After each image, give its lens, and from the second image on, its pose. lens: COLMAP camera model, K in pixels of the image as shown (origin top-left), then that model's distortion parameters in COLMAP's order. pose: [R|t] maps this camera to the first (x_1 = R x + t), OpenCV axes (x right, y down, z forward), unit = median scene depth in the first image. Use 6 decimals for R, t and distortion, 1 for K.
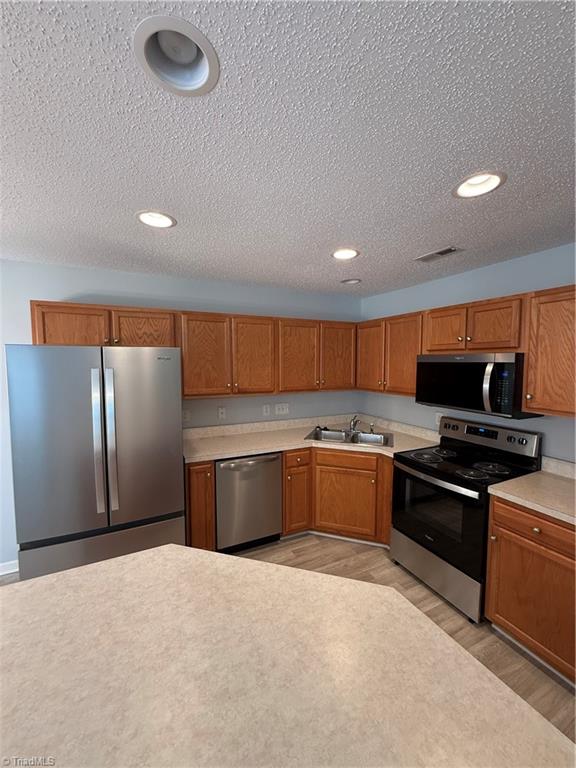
lens RADIAL K [[307.4, 0, 290.1], [0, 307.4, 380.4], [0, 0, 1]] dist [0.000032, 0.000004]
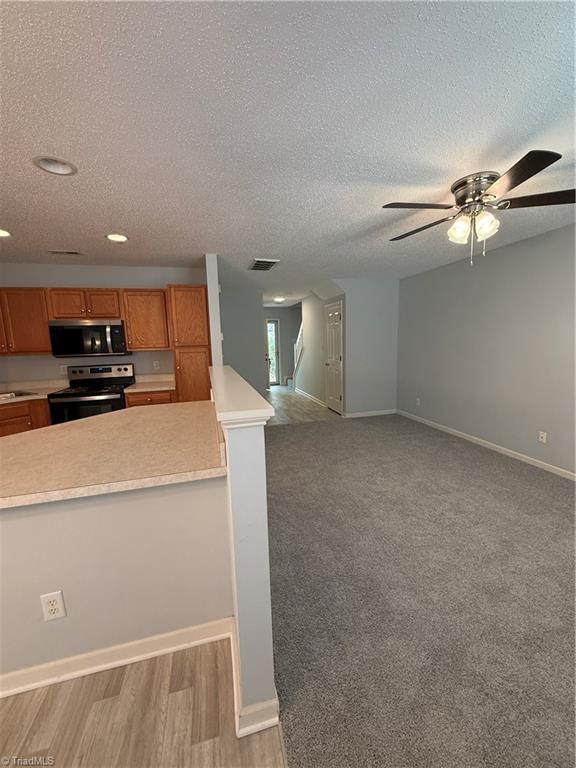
lens RADIAL K [[307.4, 0, 285.0], [0, 307.4, 383.4], [0, 0, 1]] dist [0.000032, 0.000004]
pose [[0.203086, -0.153978, 0.966978, -0.837686], [0.088825, 0.986383, 0.138413, 0.108416], [-0.975124, 0.057782, 0.213998, -0.326688]]
